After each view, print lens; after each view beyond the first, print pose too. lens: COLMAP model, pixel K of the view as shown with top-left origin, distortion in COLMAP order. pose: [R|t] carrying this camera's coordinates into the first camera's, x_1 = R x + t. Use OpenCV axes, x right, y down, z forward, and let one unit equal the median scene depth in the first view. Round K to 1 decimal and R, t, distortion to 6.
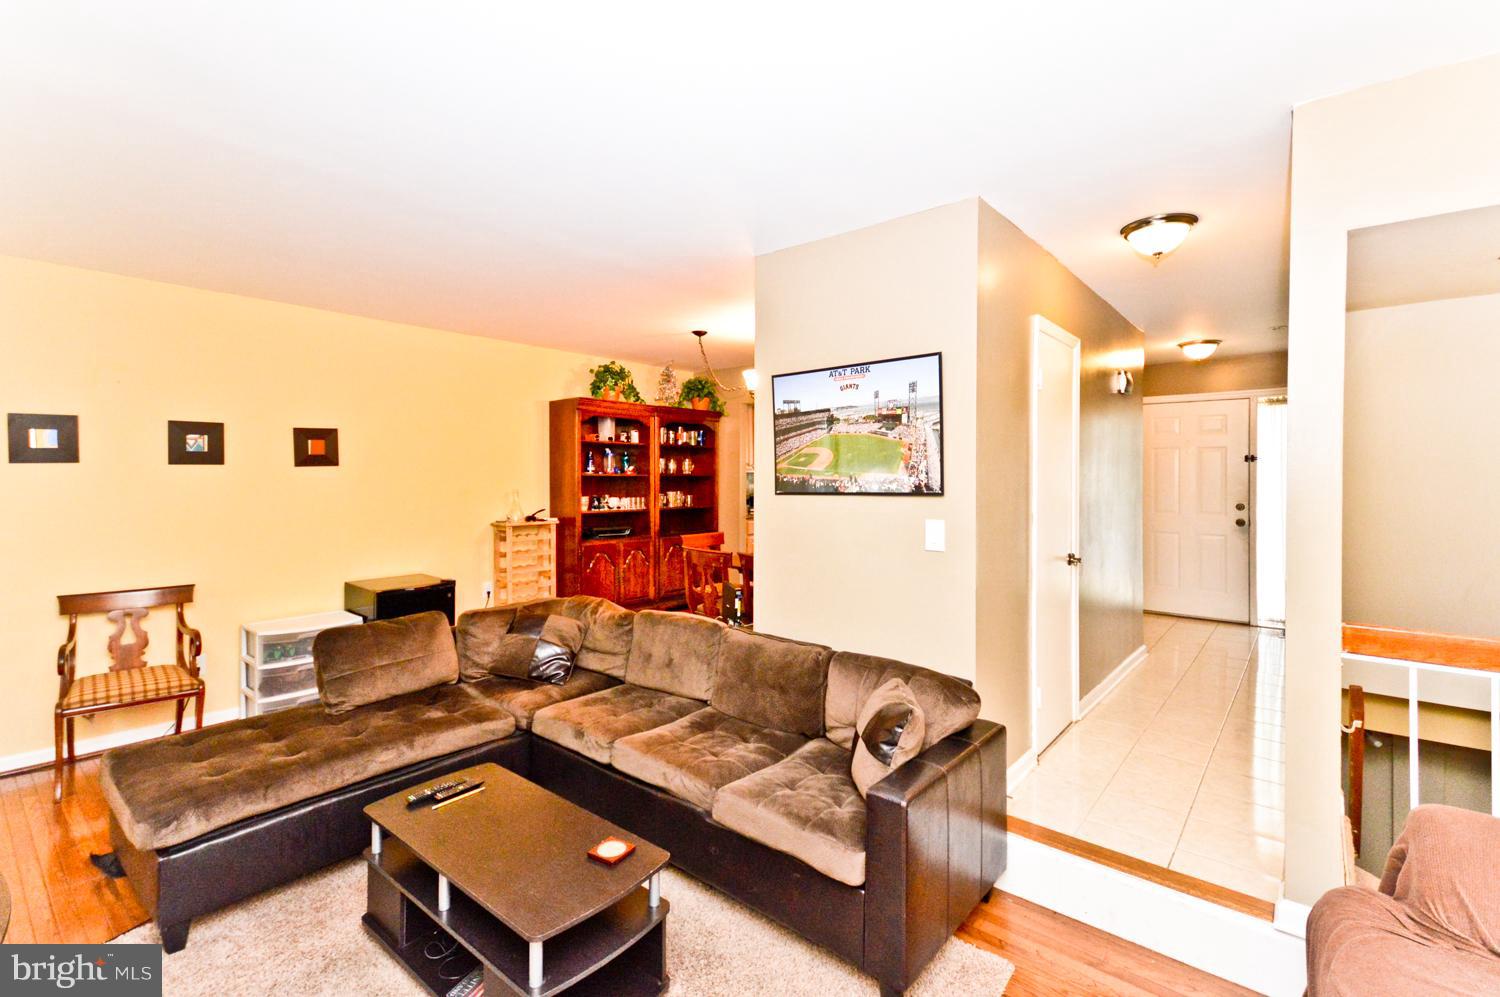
lens RADIAL K [[661.3, 0, 749.7], [0, 661.3, 474.8], [0, 0, 1]] dist [-0.000962, -0.000035]
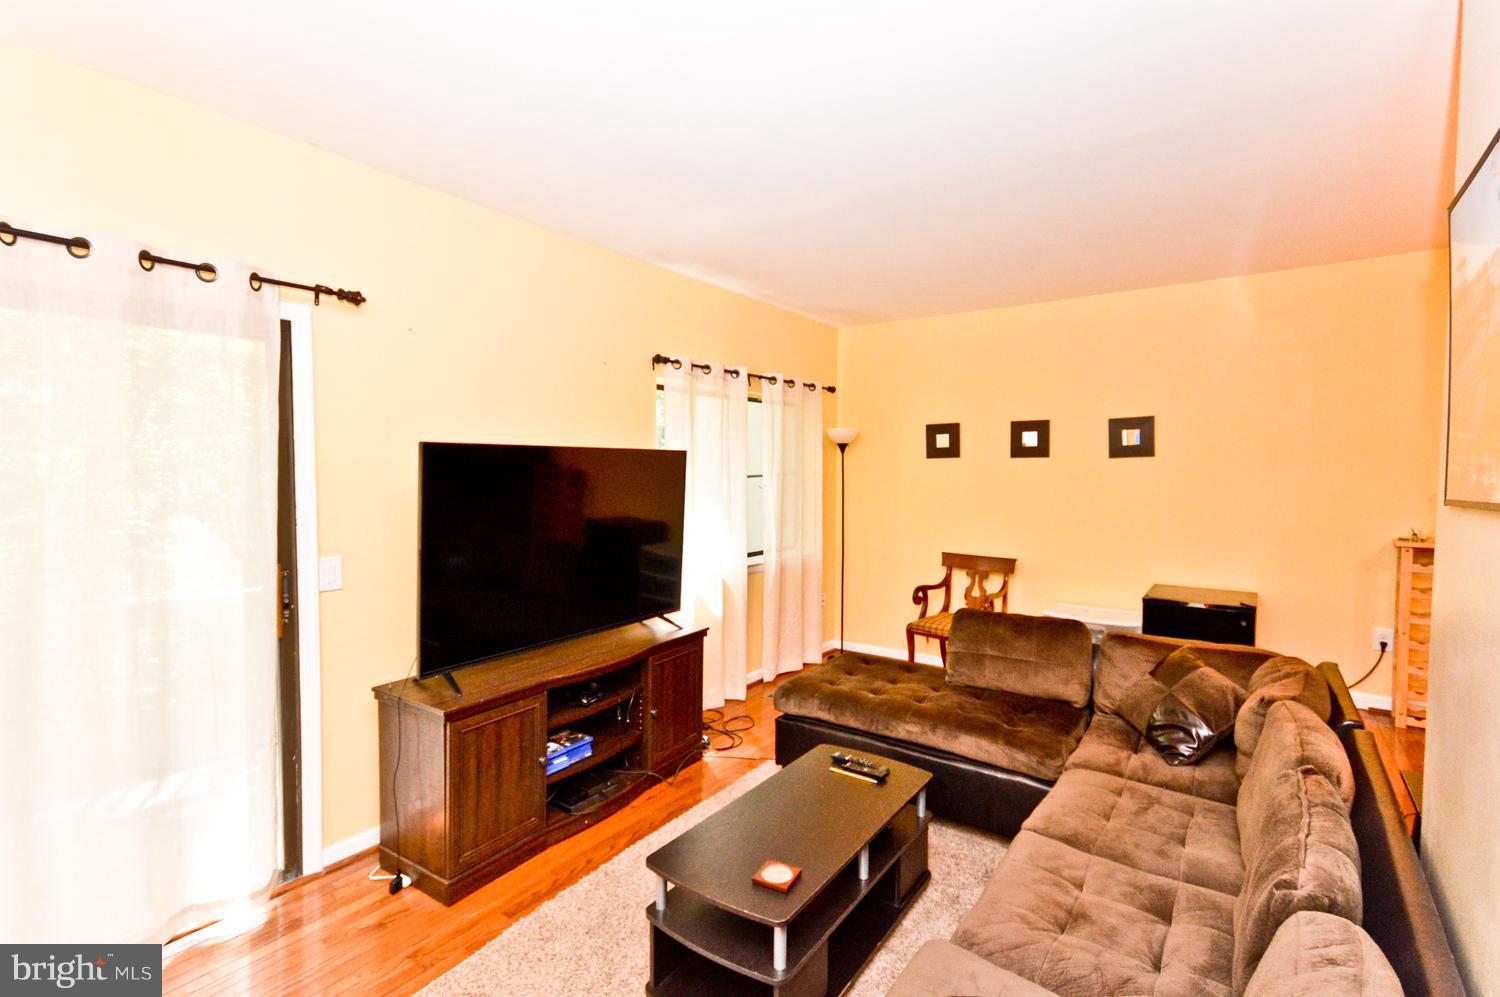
lens RADIAL K [[696.3, 0, 752.8], [0, 696.3, 468.8], [0, 0, 1]] dist [0.023385, 0.000272]
pose [[0.067626, 0.001835, -0.997709, 0.353858], [-0.001120, 0.999998, 0.001763, 0.002619], [0.997710, 0.000998, 0.067628, 0.419357]]
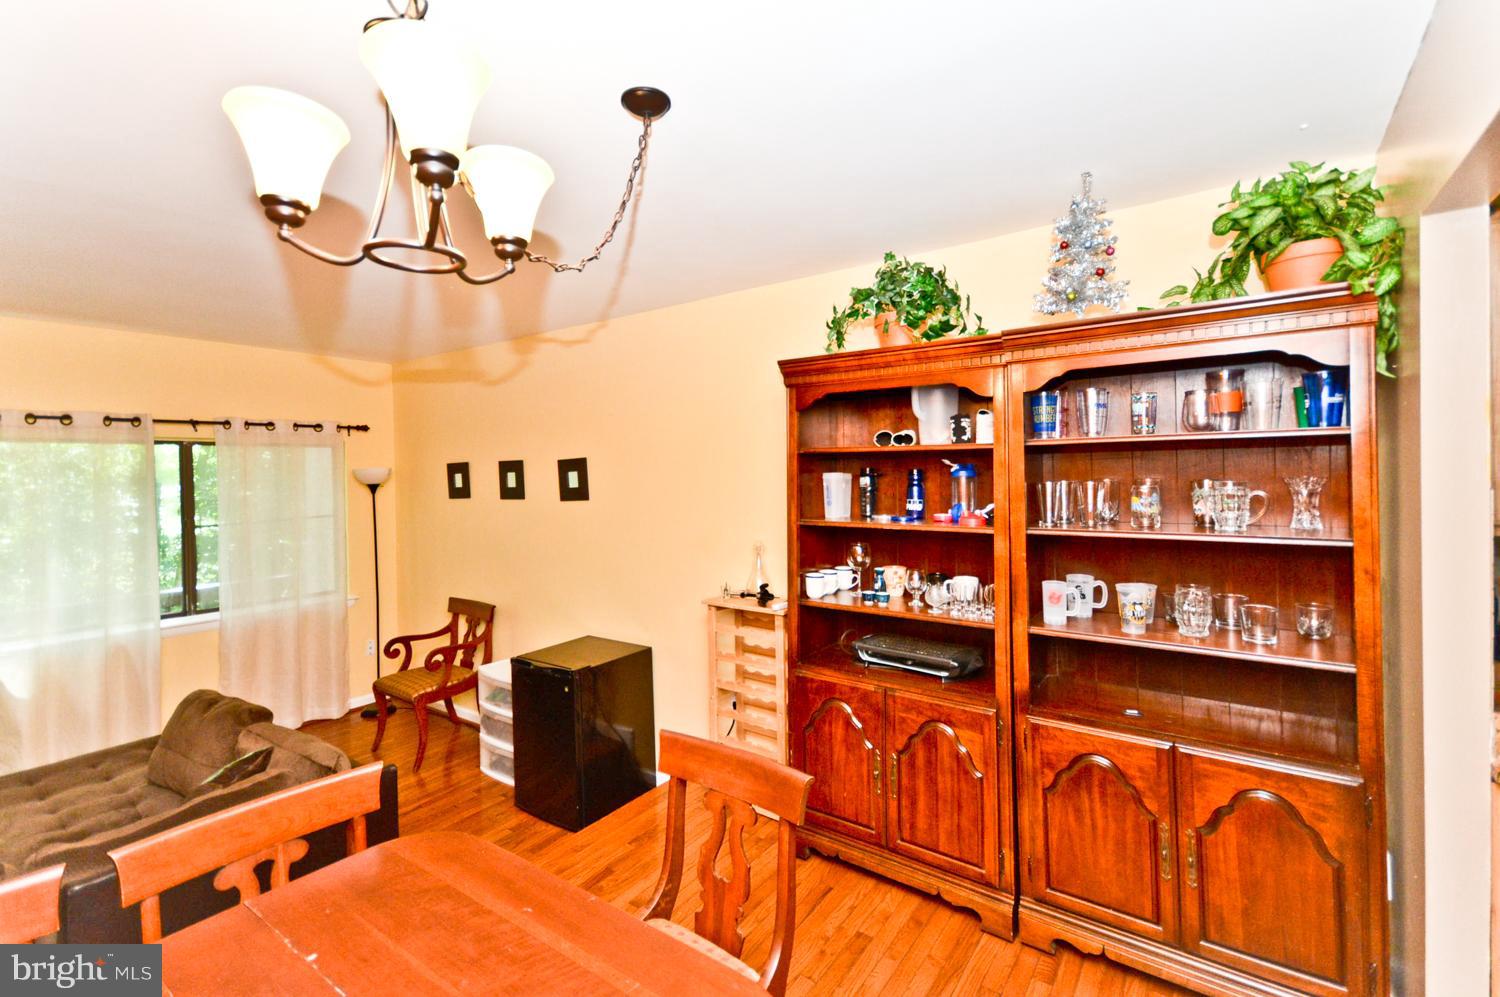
lens RADIAL K [[661.3, 0, 749.7], [0, 661.3, 474.8], [0, 0, 1]] dist [-0.000962, -0.000035]
pose [[0.060944, 0.005493, -0.998126, 0.296948], [0.020536, 0.999766, 0.006756, -0.055190], [0.997930, -0.020910, 0.060817, 1.306744]]
